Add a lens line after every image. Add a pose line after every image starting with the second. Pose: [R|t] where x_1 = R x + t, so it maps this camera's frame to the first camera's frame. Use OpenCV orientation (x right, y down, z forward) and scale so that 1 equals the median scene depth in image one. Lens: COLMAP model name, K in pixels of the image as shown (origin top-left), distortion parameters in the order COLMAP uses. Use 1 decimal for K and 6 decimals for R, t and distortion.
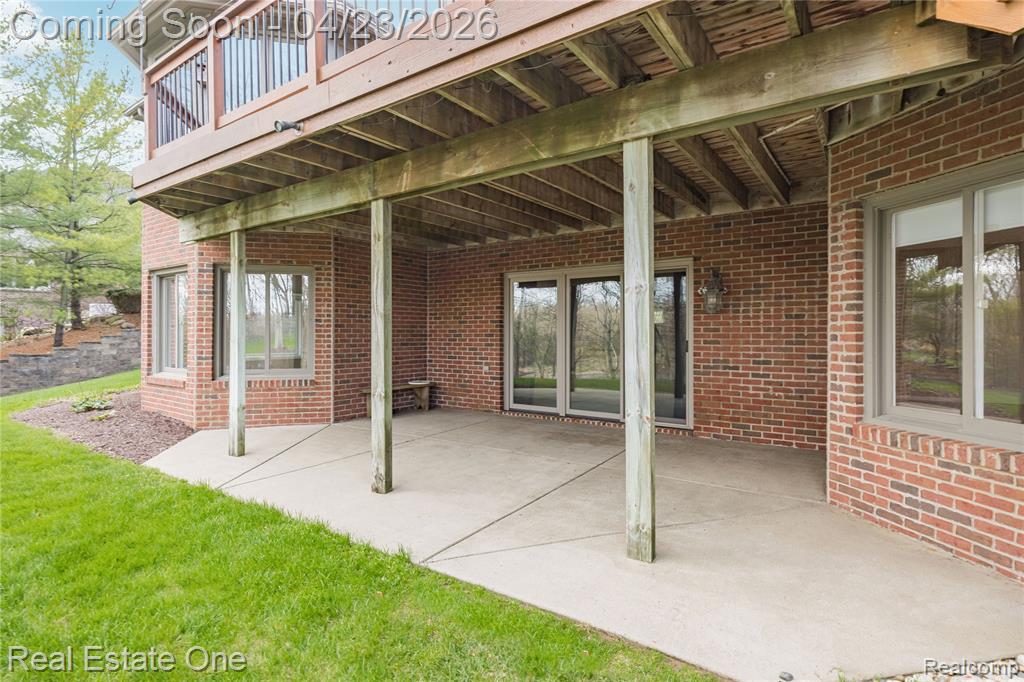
lens RADIAL K [[526.9, 0, 508.9], [0, 526.9, 339.4], [0, 0, 1]] dist [-0.002627, -0.000398]
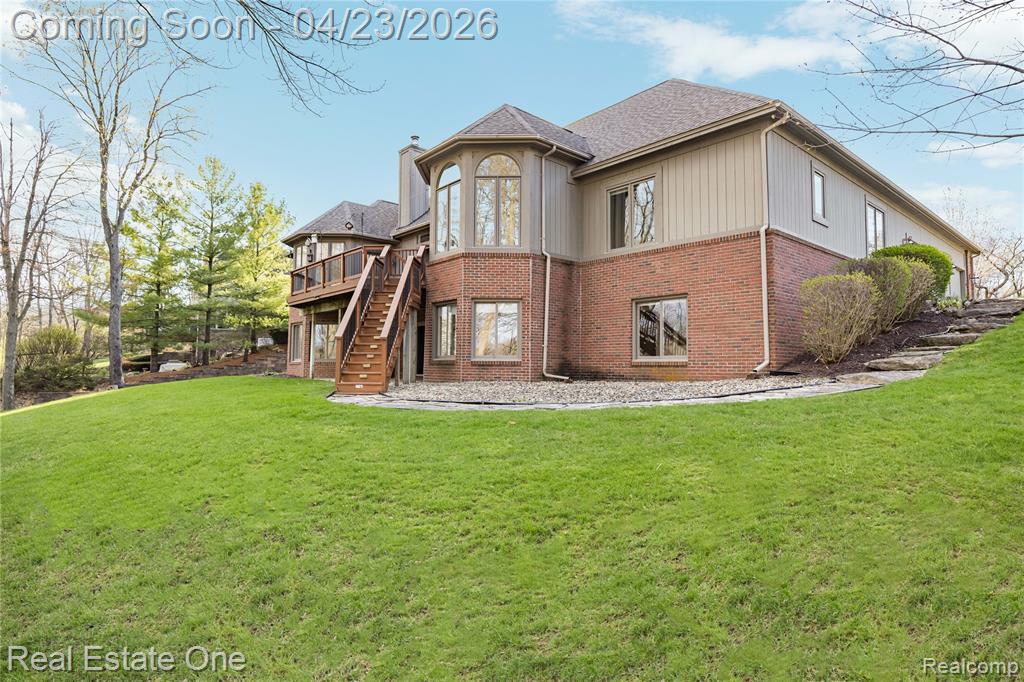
lens RADIAL K [[580.2, 0, 514.4], [0, 580.2, 340.4], [0, 0, 1]] dist [0.004099, 0.000406]
pose [[0.971969, -0.008390, -0.234958, 0.470809], [-0.006377, 0.998055, -0.062020, 0.055700], [0.235021, 0.061780, 0.970025, -0.672620]]
